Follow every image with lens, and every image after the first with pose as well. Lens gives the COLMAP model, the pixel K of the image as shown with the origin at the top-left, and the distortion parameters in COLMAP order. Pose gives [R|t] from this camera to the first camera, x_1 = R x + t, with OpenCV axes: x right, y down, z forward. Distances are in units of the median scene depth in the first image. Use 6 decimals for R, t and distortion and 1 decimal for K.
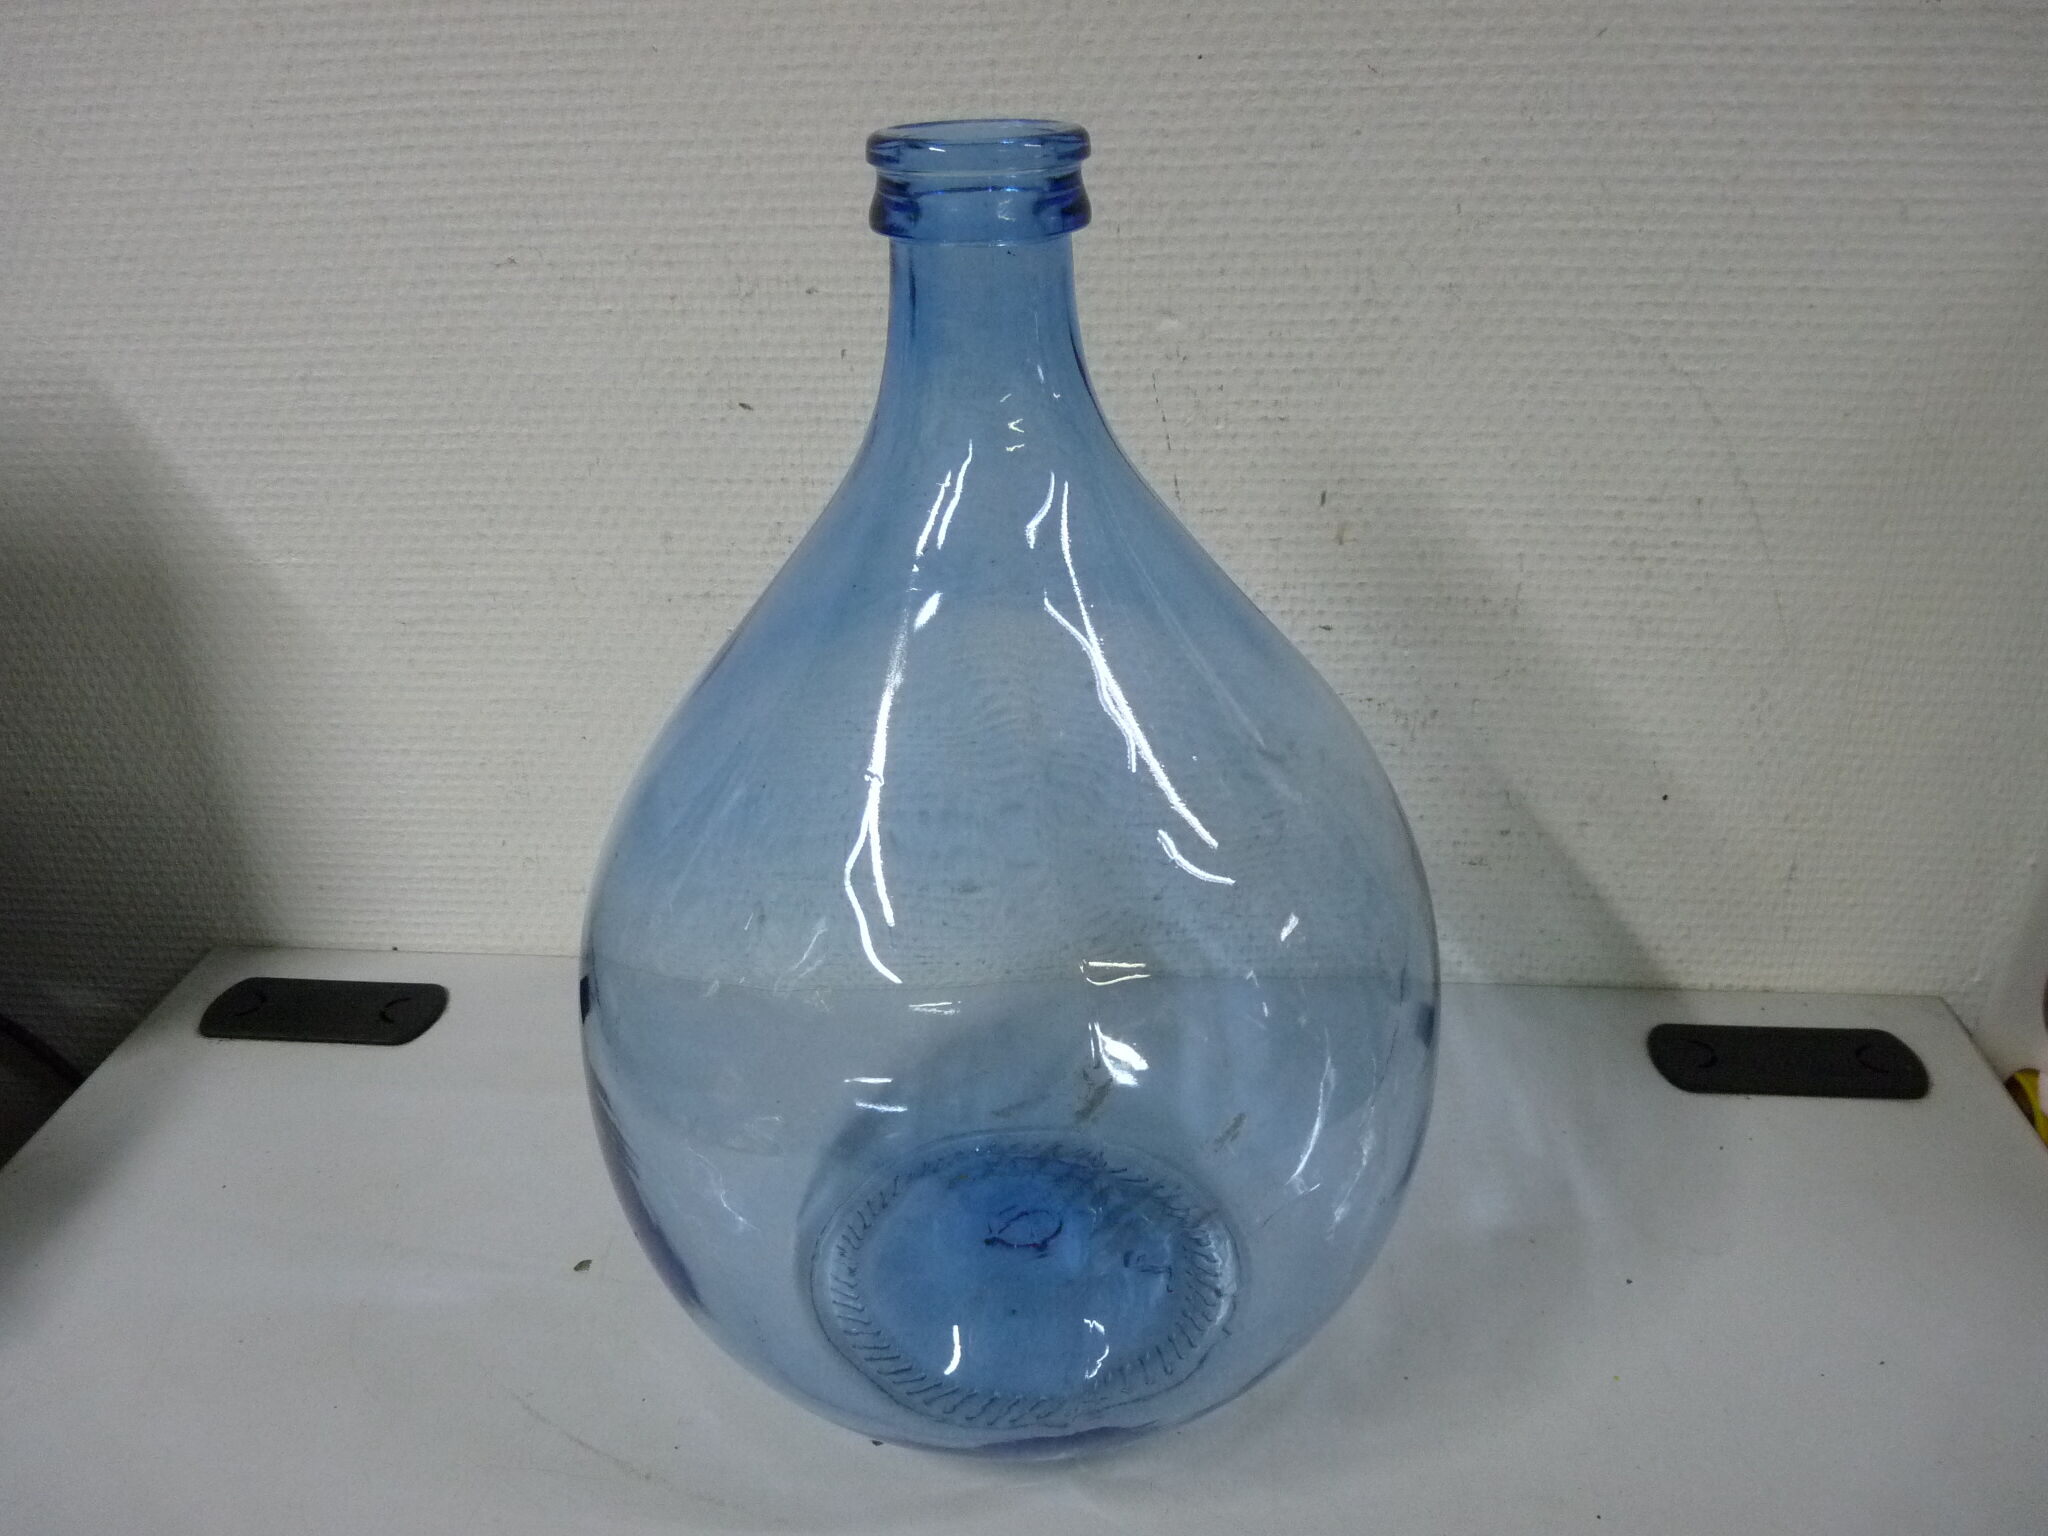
lens RADIAL K [[1650.8, 0, 1020.0], [0, 1650.8, 754.5], [0, 0, 1]] dist [-0.016776, -0.027929]
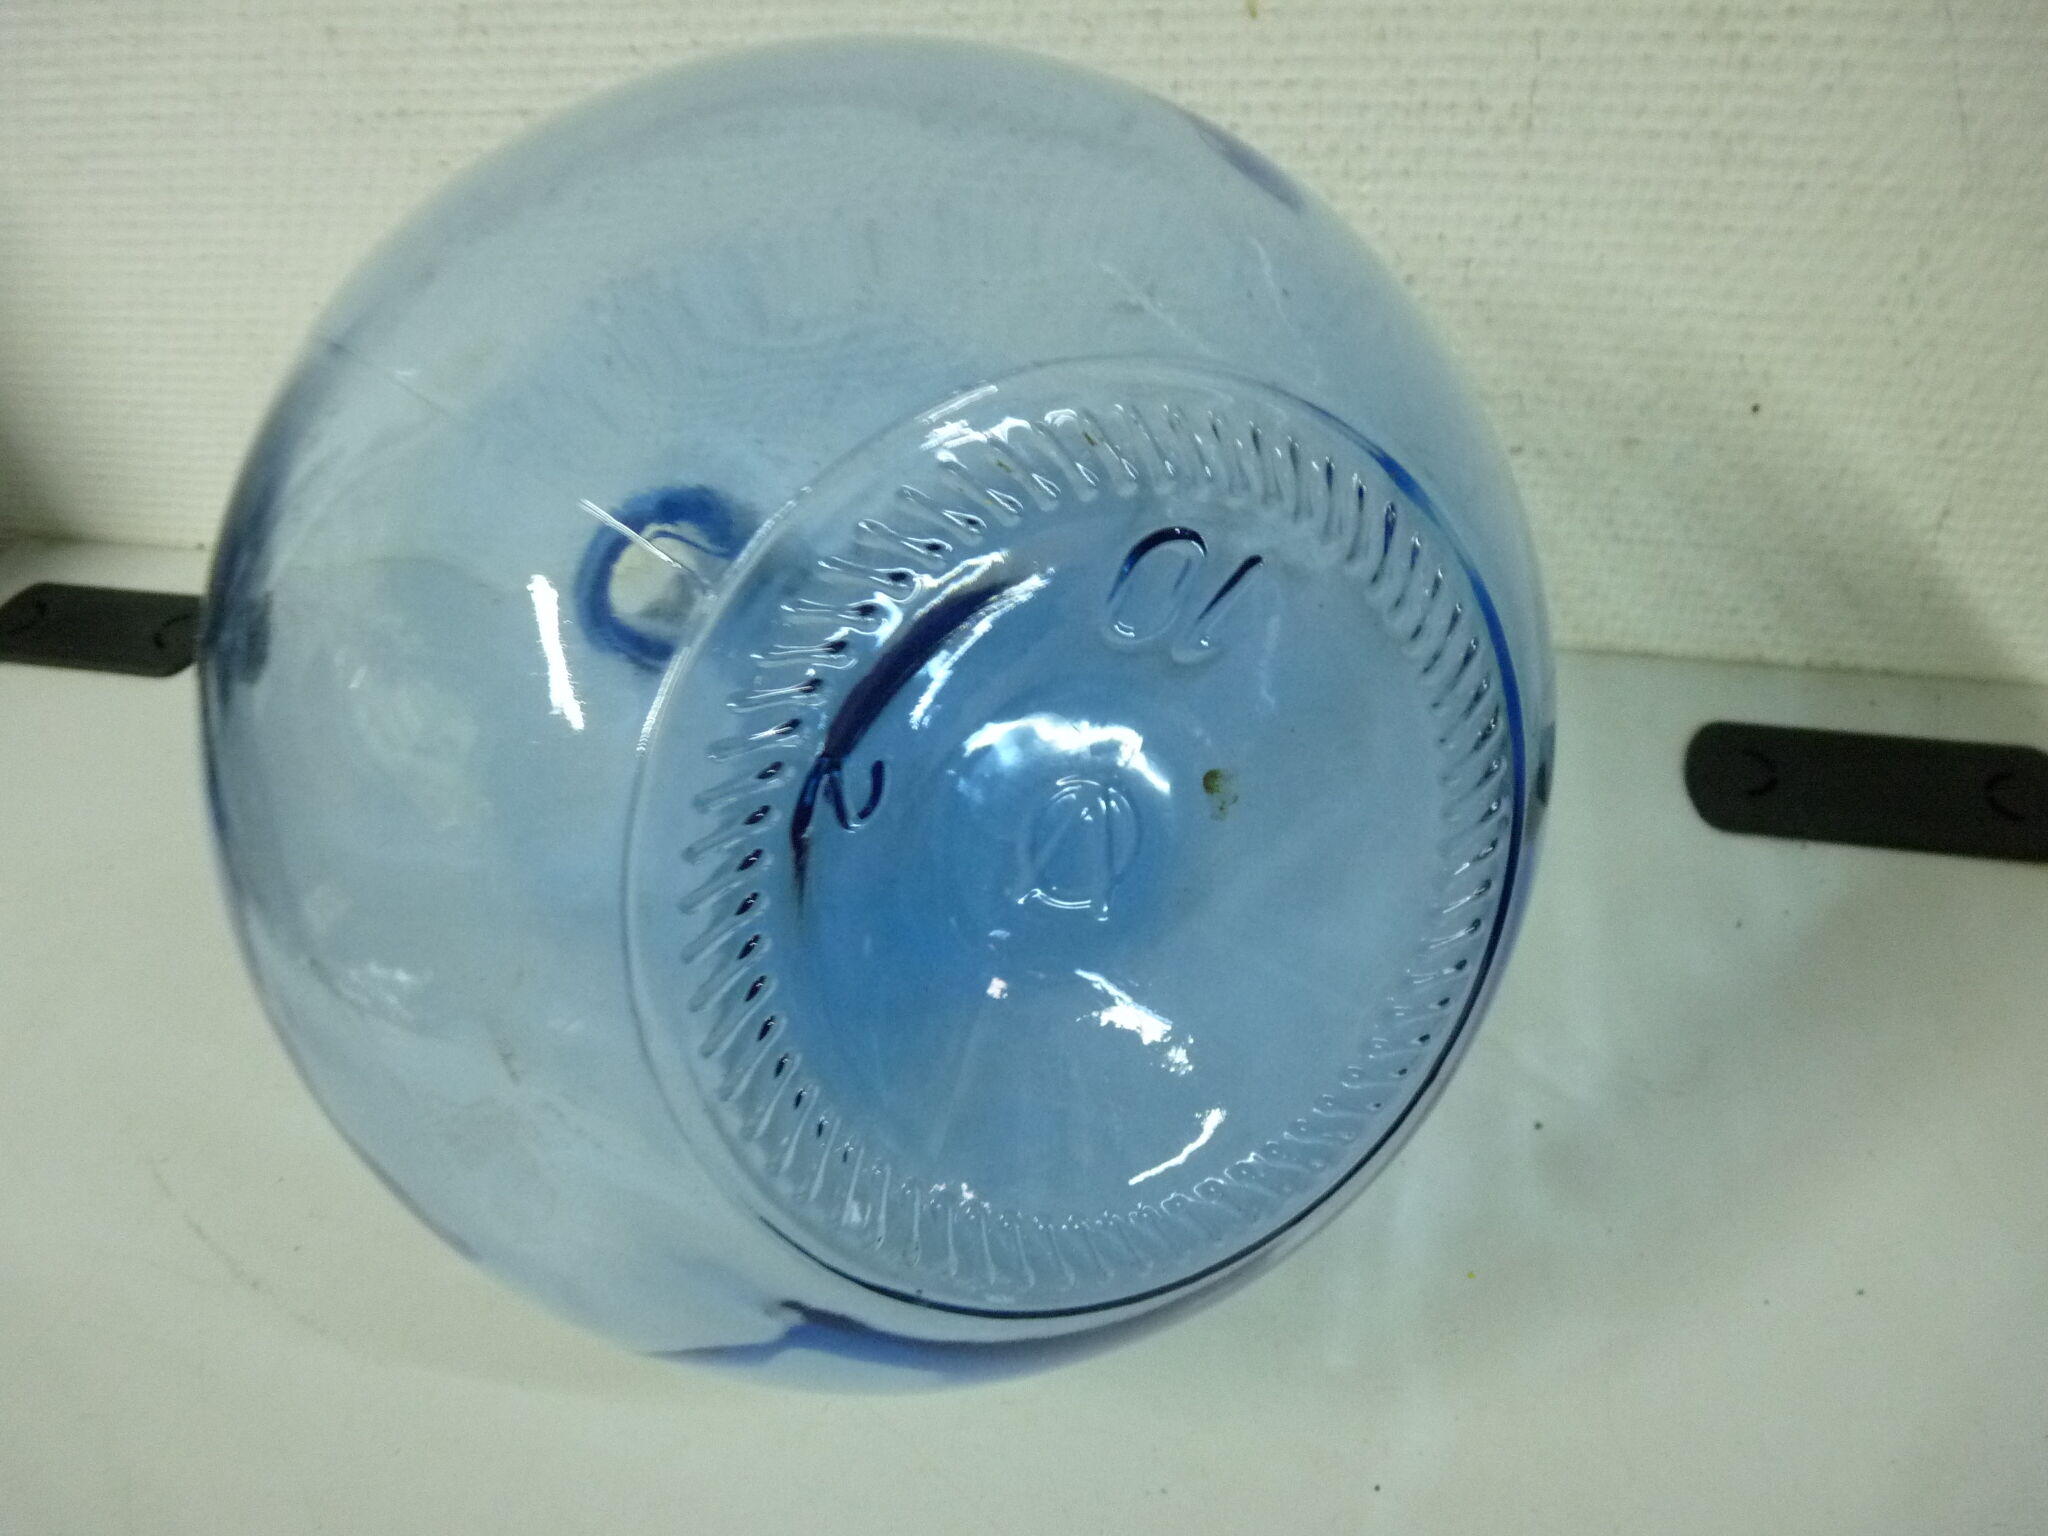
lens RADIAL K [[1650.8, 0, 1026.9], [0, 1650.8, 766.7], [0, 0, 1]] dist [-0.016776, -0.027929]
pose [[0.986340, 0.045757, -0.158237, 0.220132], [0.010433, 0.941361, 0.337240, -0.068916], [0.164389, -0.334285, 0.928025, 0.289200]]
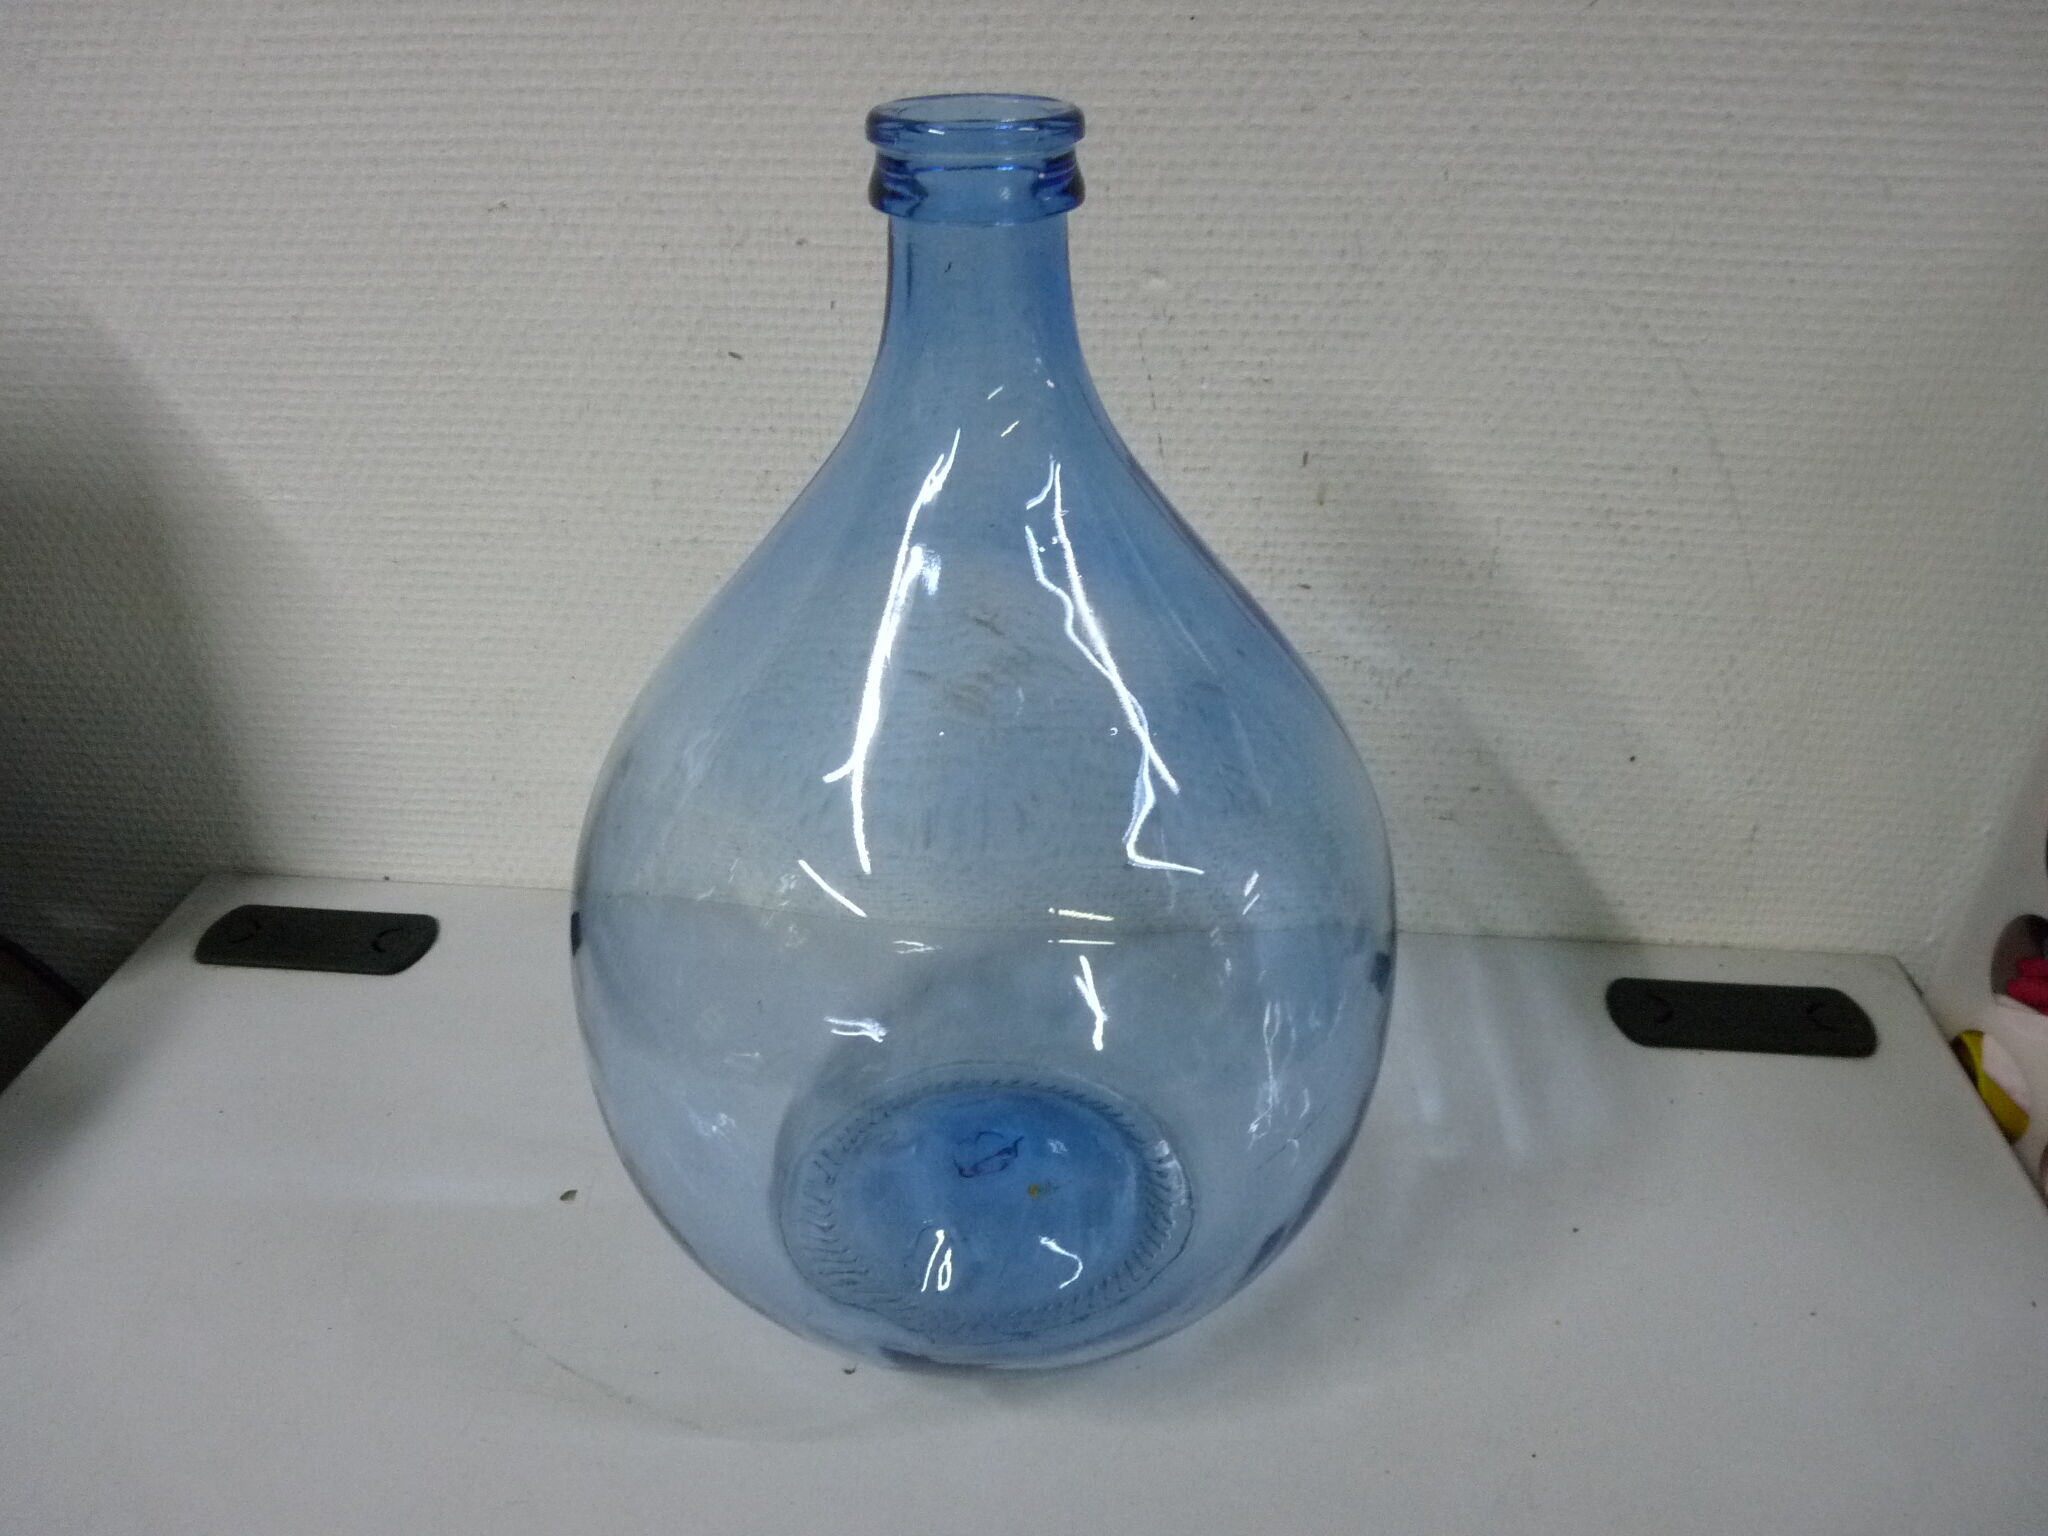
lens RADIAL K [[1650.8, 0, 1019.1], [0, 1650.8, 757.7], [0, 0, 1]] dist [-0.016776, -0.027929]
pose [[0.999802, 0.019276, 0.004850, 0.006895], [-0.019504, 0.998425, 0.052594, -0.021830], [-0.003828, -0.052679, 0.998604, -0.019568]]
